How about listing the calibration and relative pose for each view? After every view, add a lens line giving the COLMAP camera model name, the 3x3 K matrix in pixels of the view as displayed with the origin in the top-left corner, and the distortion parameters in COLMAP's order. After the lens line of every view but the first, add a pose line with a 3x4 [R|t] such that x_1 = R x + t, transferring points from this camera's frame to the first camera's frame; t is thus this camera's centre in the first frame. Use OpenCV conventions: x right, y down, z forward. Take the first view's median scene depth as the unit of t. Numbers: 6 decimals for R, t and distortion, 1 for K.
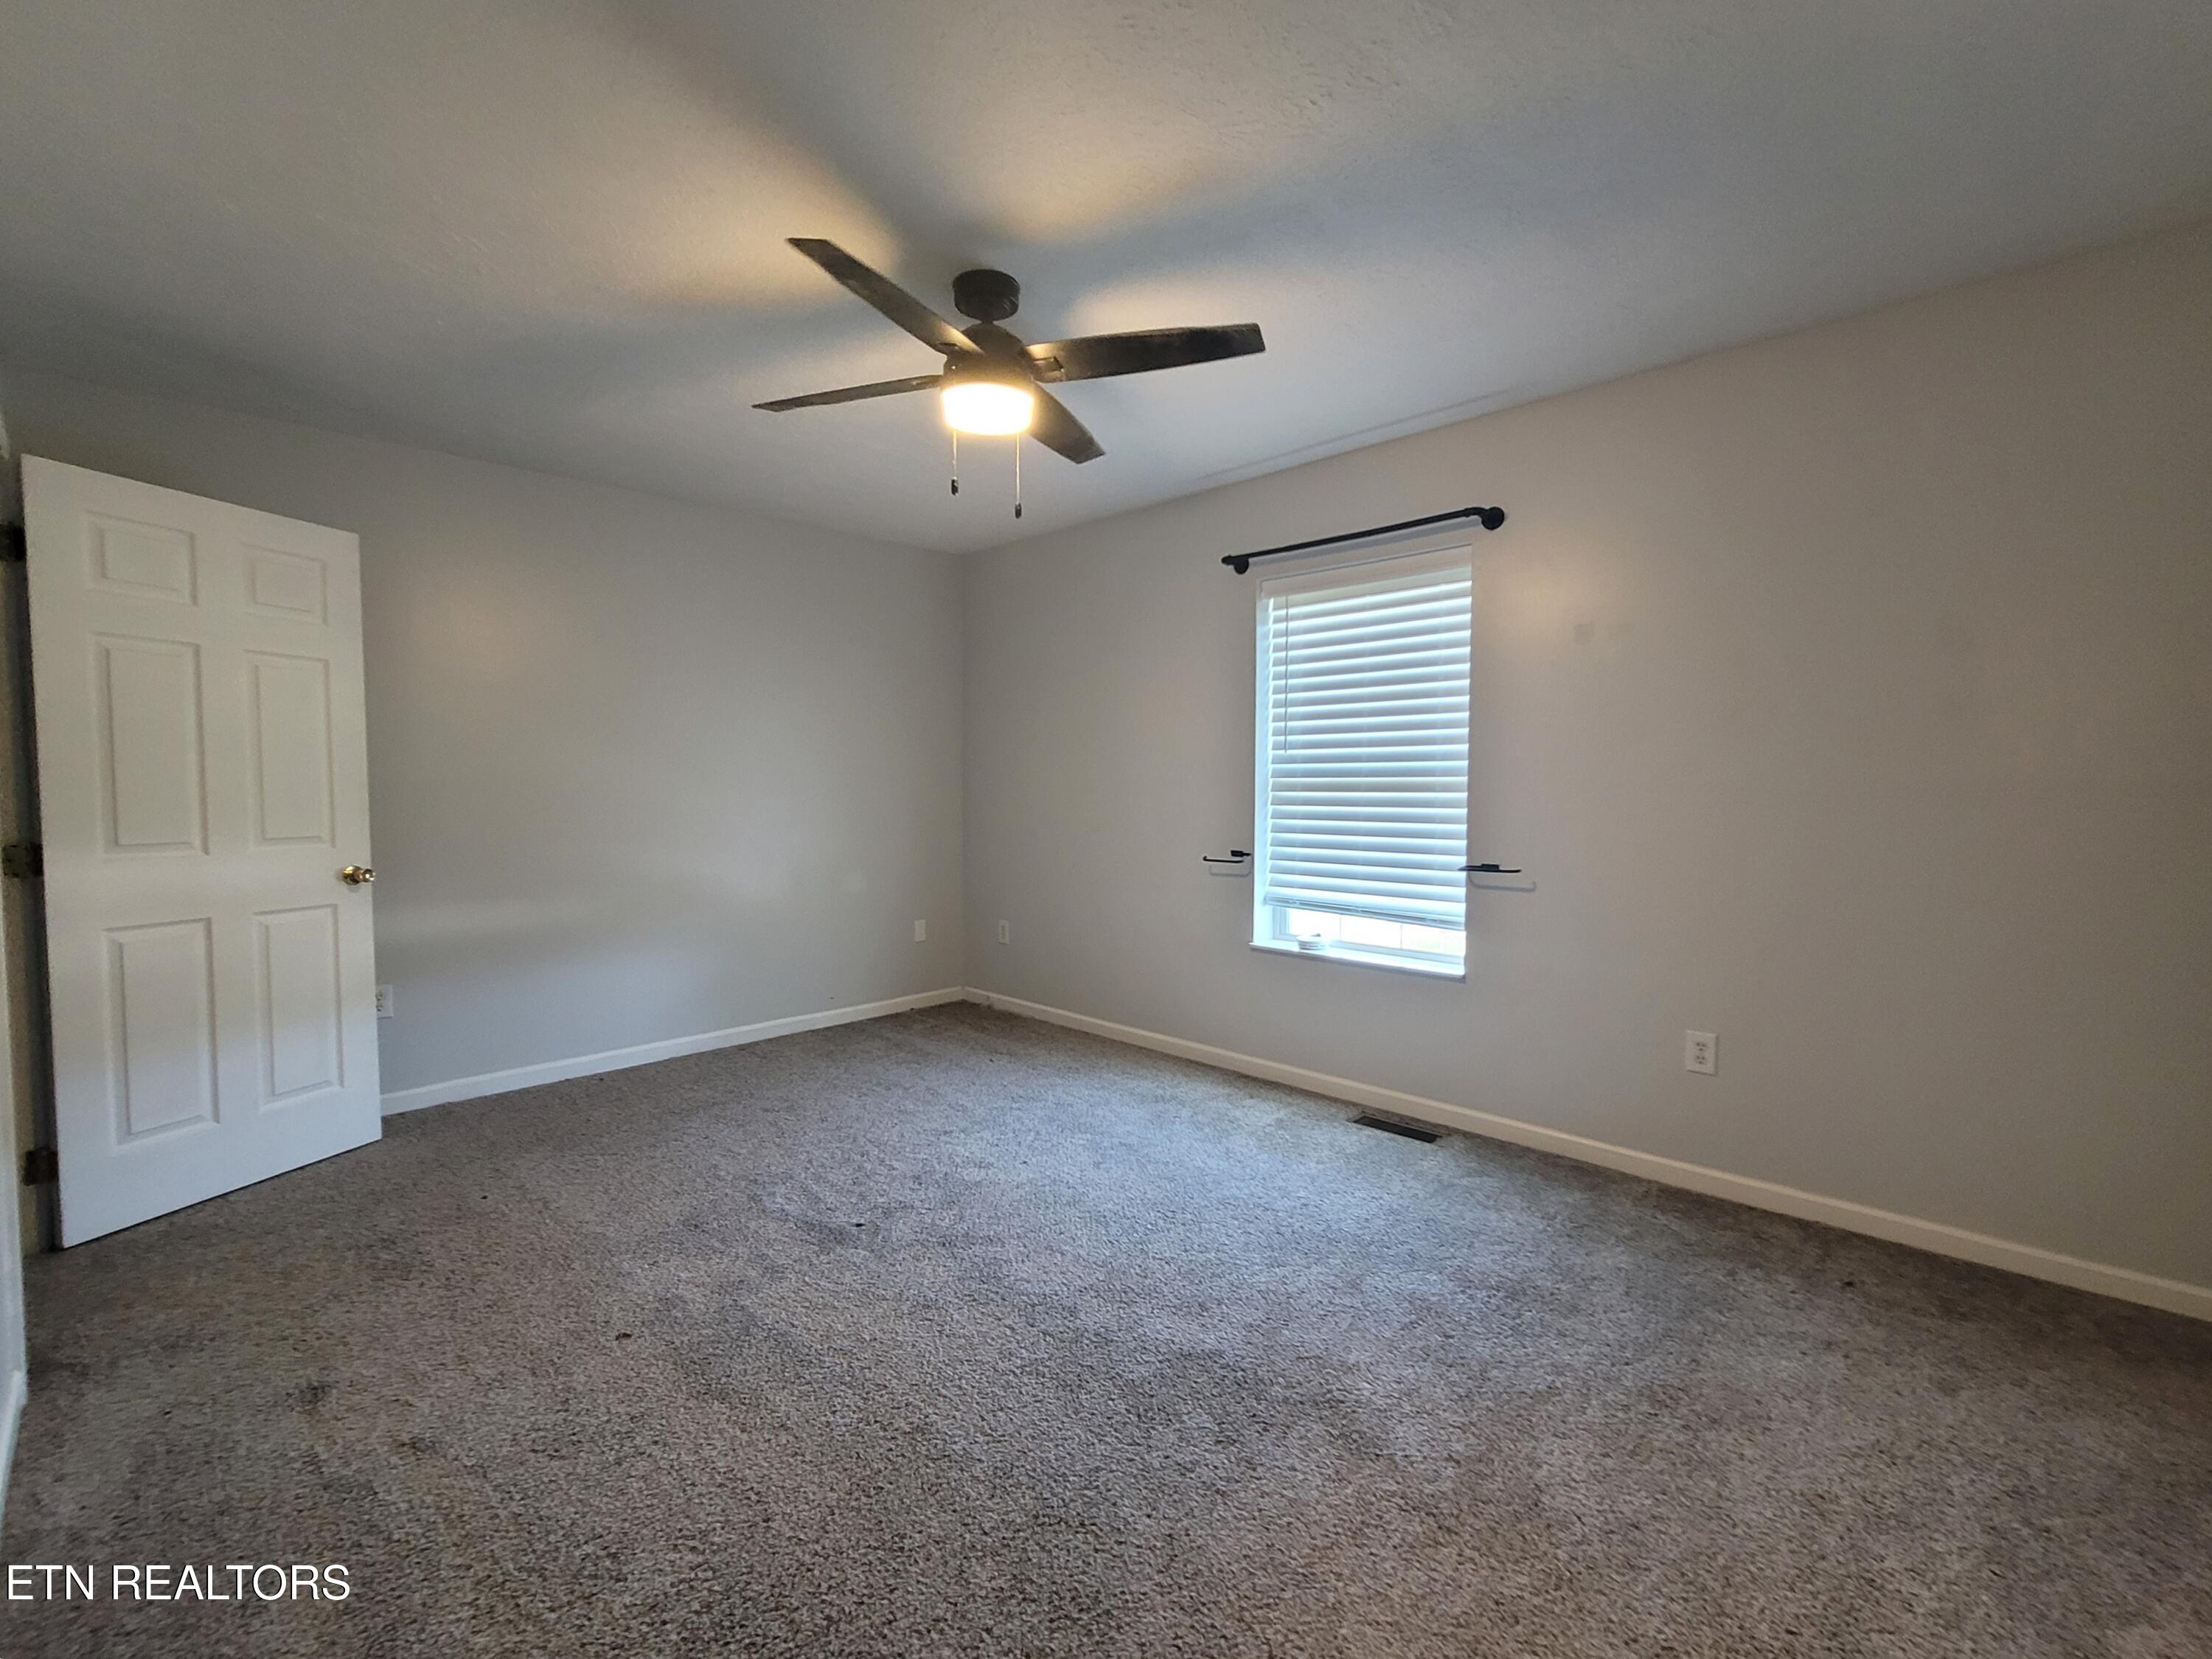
lens RADIAL K [[962.9, 0, 1108.3], [0, 962.9, 830.2], [0, 0, 1]] dist [-0.000401, -0.000081]
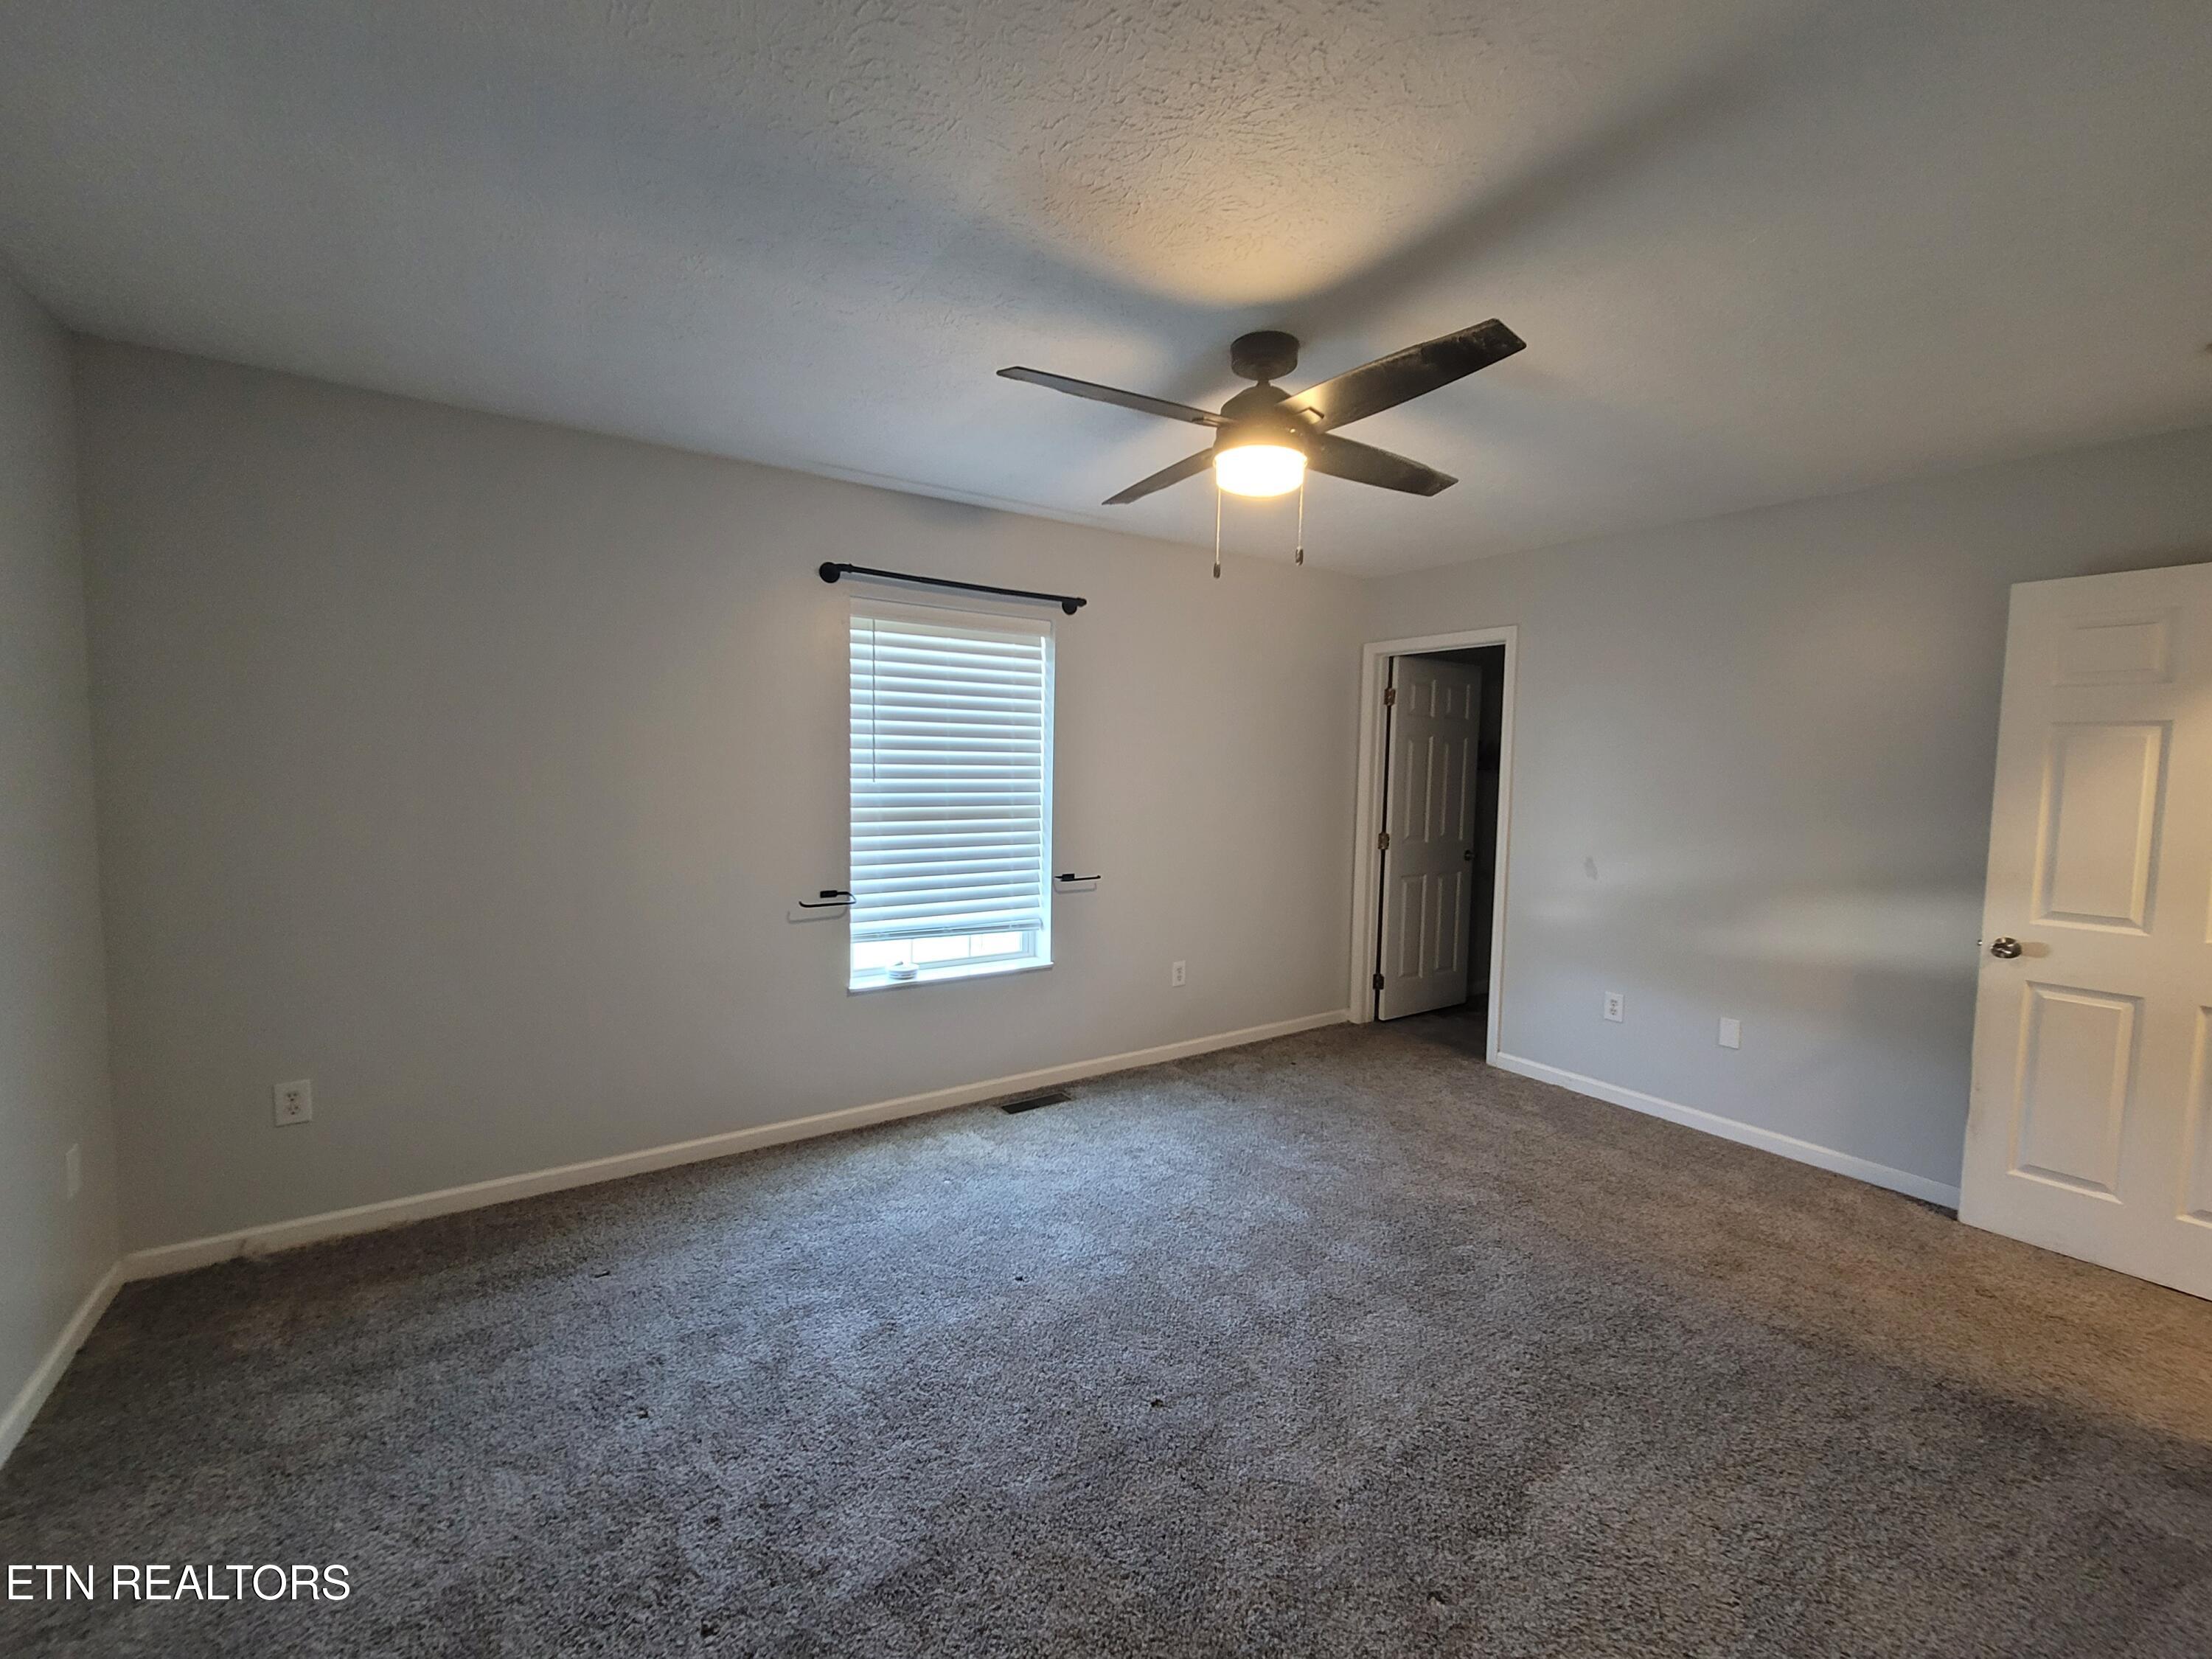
lens RADIAL K [[882.3, 0, 1096.0], [0, 882.3, 838.2], [0, 0, 1]] dist [0.000402, 0.000007]
pose [[0.211206, -0.065439, 0.975248, -0.727294], [0.039486, 0.997513, 0.058381, -0.078367], [-0.976644, 0.026178, 0.213265, 0.682887]]
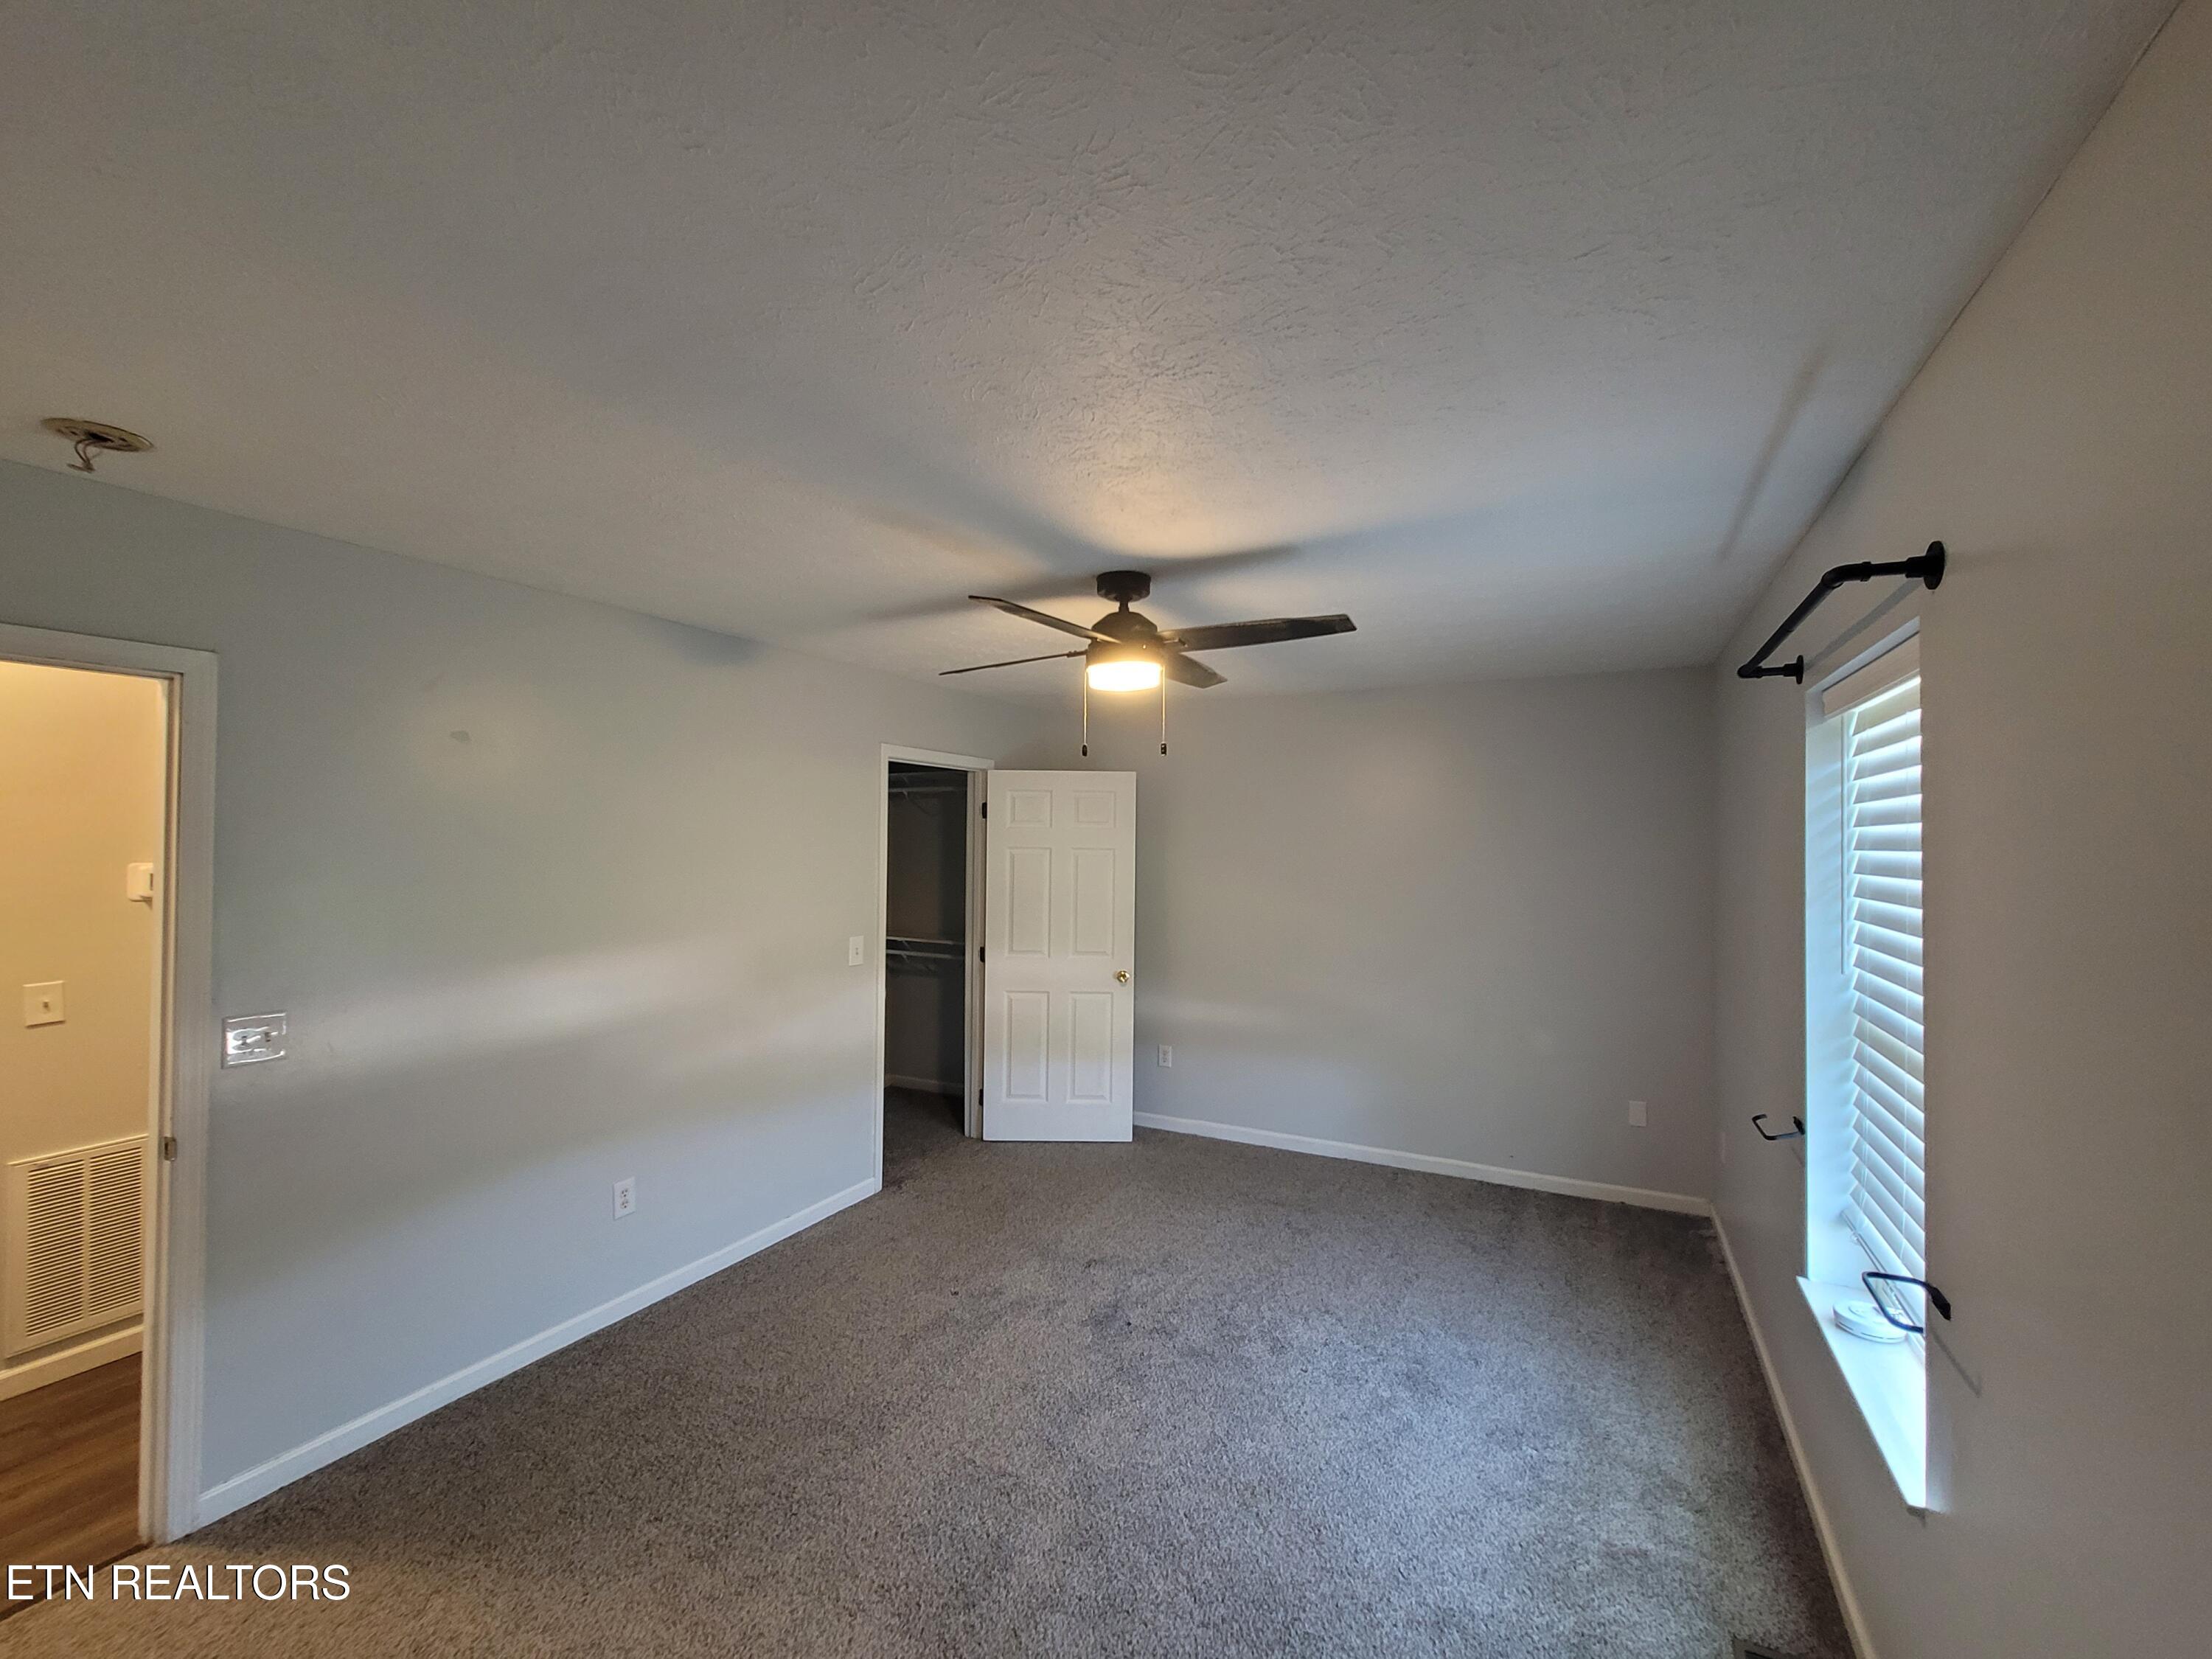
lens RADIAL K [[920.0, 0, 1109.2], [0, 920.0, 831.7], [0, 0, 1]] dist [0.000001, 0.000058]
pose [[0.294876, -0.008511, -0.955498, 0.671525], [-0.054700, 0.998170, -0.025772, -0.146970], [0.953969, 0.059865, 0.293871, 0.455013]]
